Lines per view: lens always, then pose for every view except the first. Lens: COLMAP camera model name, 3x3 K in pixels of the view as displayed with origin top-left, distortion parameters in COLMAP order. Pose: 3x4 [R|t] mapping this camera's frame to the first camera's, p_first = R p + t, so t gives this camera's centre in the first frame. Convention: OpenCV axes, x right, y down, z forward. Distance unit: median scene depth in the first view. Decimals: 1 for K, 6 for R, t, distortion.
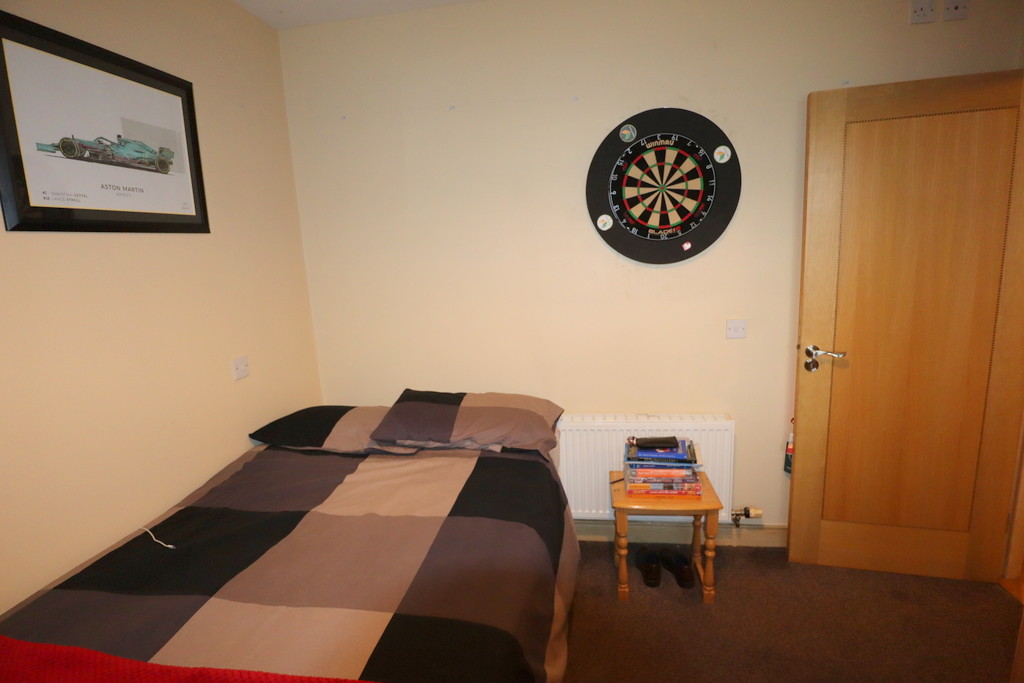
lens RADIAL K [[519.5, 0, 511.6], [0, 519.5, 336.1], [0, 0, 1]] dist [-0.017338, -0.000113]
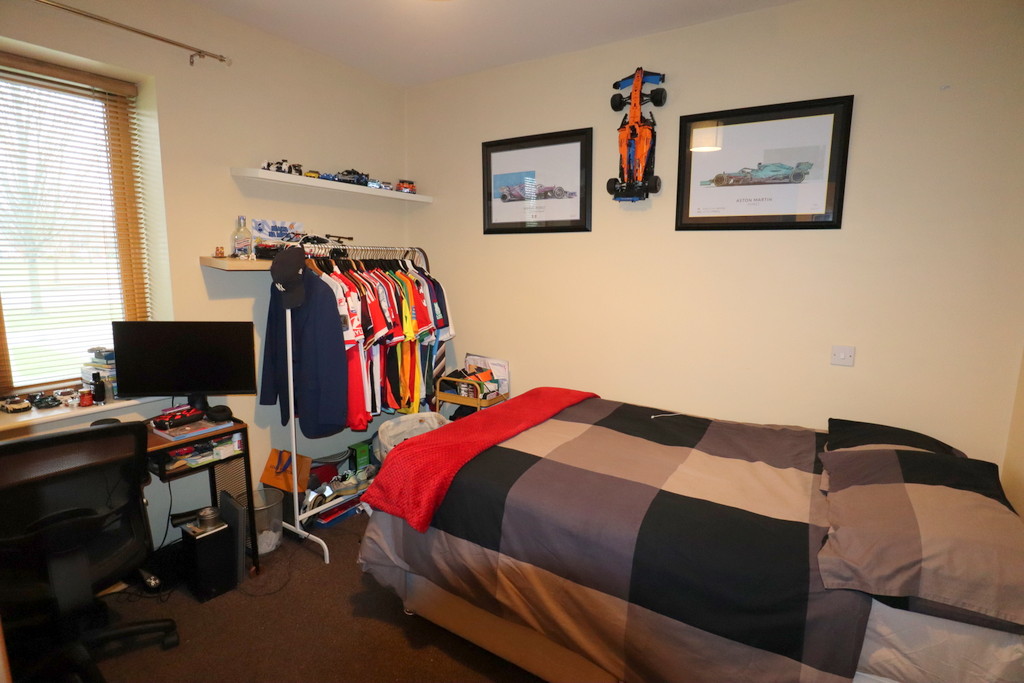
lens RADIAL K [[519.5, 0, 512.9], [0, 519.5, 340.4], [0, 0, 1]] dist [-0.017338, -0.000113]
pose [[-0.389935, 0.173090, -0.904428, 0.844295], [-0.166624, 0.952699, 0.254167, -0.156552], [0.905642, 0.249808, -0.342650, 0.920482]]
